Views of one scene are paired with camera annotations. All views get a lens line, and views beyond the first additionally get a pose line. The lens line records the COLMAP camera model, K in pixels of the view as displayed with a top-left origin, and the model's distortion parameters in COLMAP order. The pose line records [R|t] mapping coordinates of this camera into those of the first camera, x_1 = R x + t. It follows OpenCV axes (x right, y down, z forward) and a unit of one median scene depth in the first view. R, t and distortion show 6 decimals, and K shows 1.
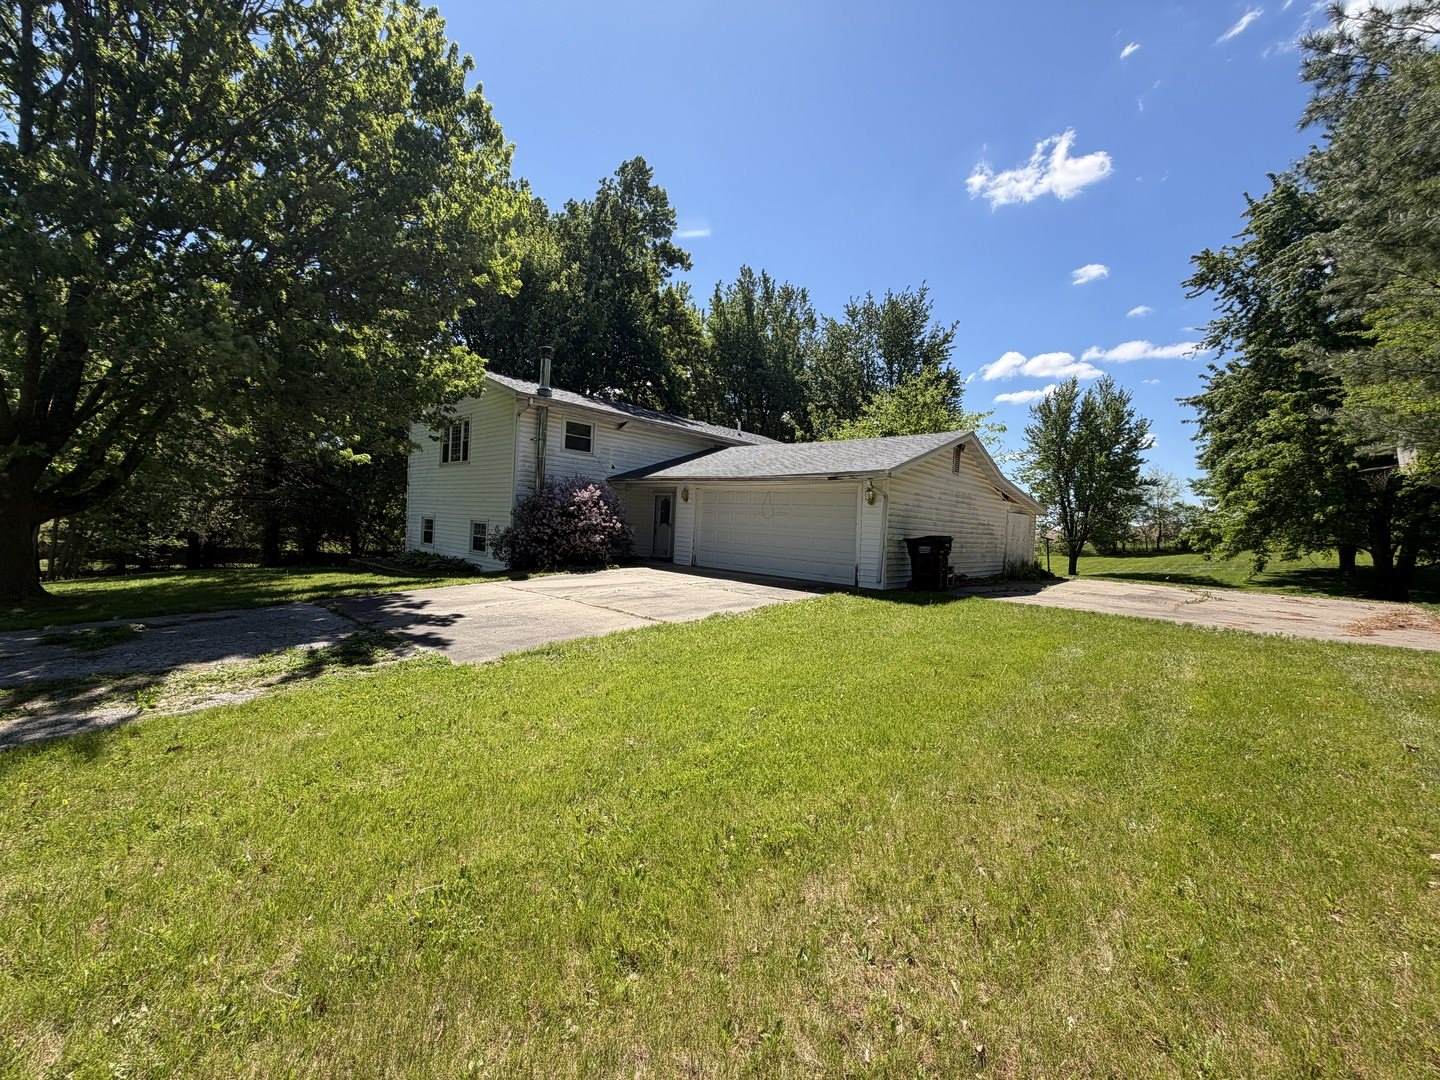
lens RADIAL K [[573.6, 0, 715.1], [0, 573.6, 537.5], [0, 0, 1]] dist [0.001389, 0.000302]
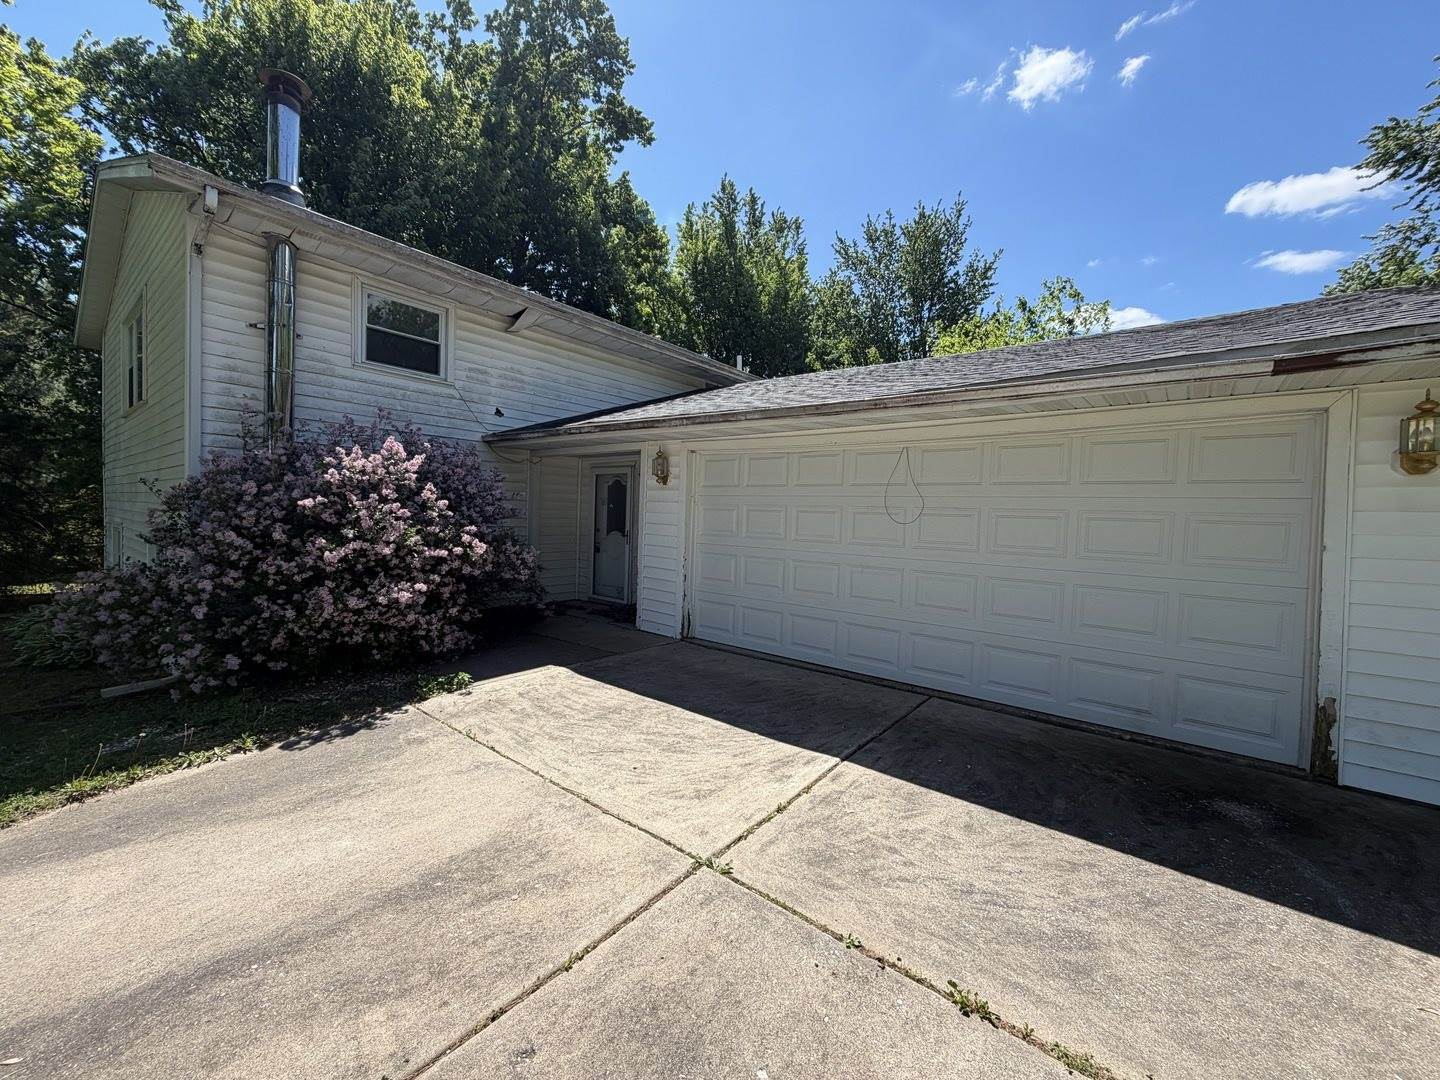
lens RADIAL K [[573.6, 0, 715.1], [0, 573.6, 537.5], [0, 0, 1]] dist [0.001389, 0.000302]
pose [[0.998011, -0.021467, 0.059272, -0.023009], [0.020639, 0.999681, 0.014554, -0.017146], [-0.059566, -0.013302, 0.998136, 0.346243]]
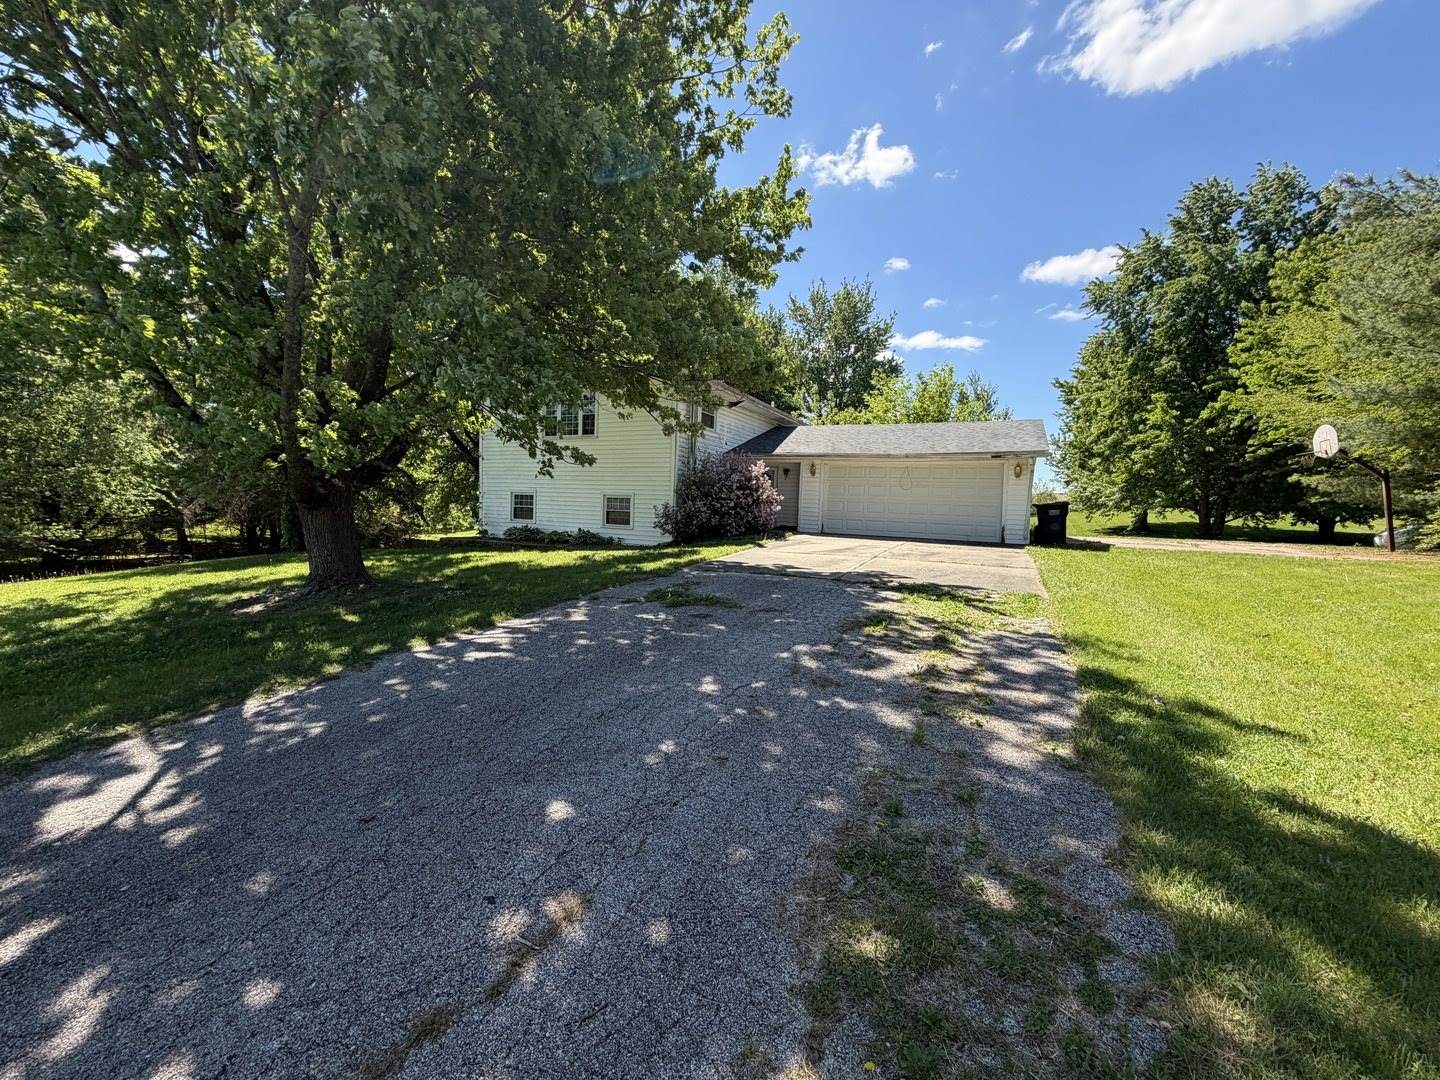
lens RADIAL K [[573.6, 0, 715.1], [0, 573.6, 537.5], [0, 0, 1]] dist [0.001389, 0.000302]
pose [[0.961315, -0.037780, 0.272847, -0.323850], [0.021666, 0.997851, 0.061832, -0.008368], [-0.274597, -0.053529, 0.960068, -0.015536]]
